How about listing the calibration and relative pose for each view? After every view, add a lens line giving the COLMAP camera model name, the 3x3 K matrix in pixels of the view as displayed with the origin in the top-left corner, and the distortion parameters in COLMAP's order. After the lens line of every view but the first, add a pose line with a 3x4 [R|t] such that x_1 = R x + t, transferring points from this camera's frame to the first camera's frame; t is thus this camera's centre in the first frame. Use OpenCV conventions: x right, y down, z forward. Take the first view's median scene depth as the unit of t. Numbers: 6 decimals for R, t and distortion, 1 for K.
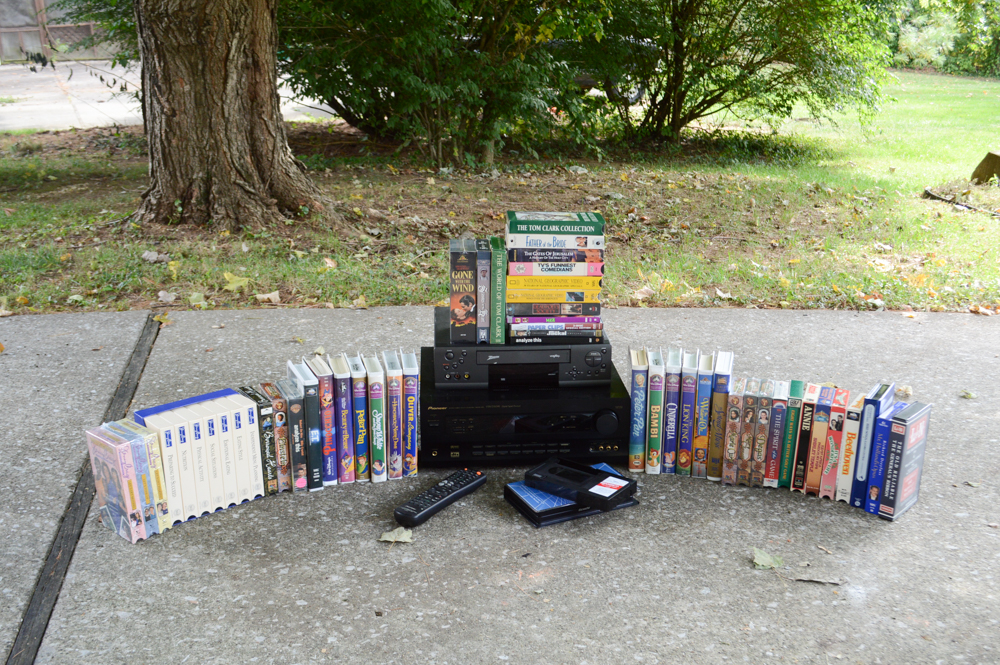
lens RADIAL K [[1082.9, 0, 500.0], [0, 1082.9, 332.5], [0, 0, 1]] dist [-0.077605, 0.006504]
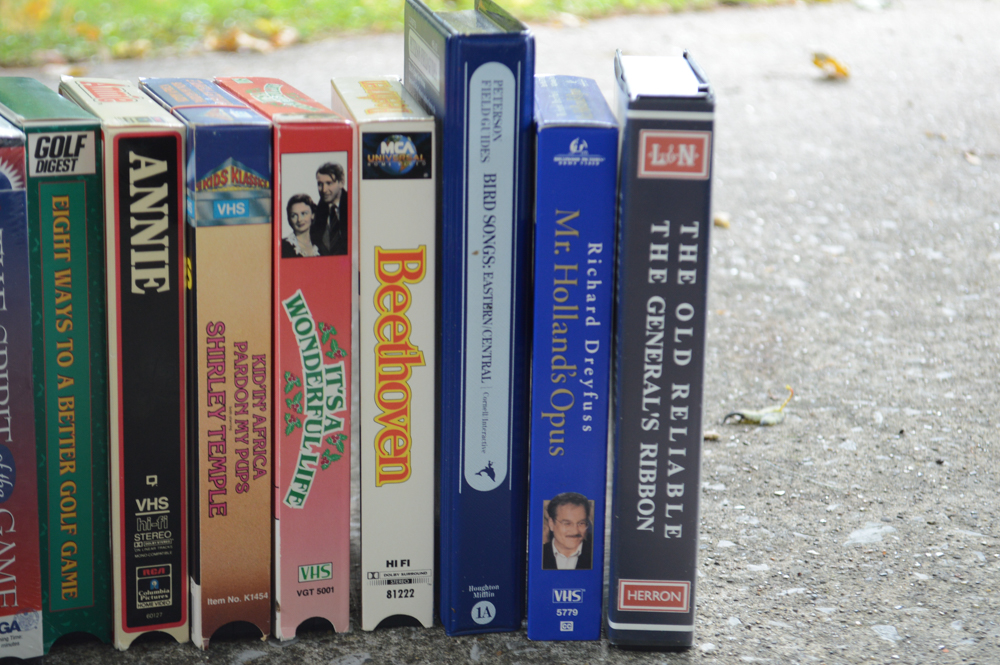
lens RADIAL K [[1950.6, 0, 500.0], [0, 1950.6, 332.5], [0, 0, 1]] dist [0.010217, 0.044979]
pose [[0.746062, -0.180715, 0.640885, 0.115954], [0.188572, 0.980408, 0.056933, 0.087472], [-0.638617, 0.078378, 0.765523, 0.698468]]
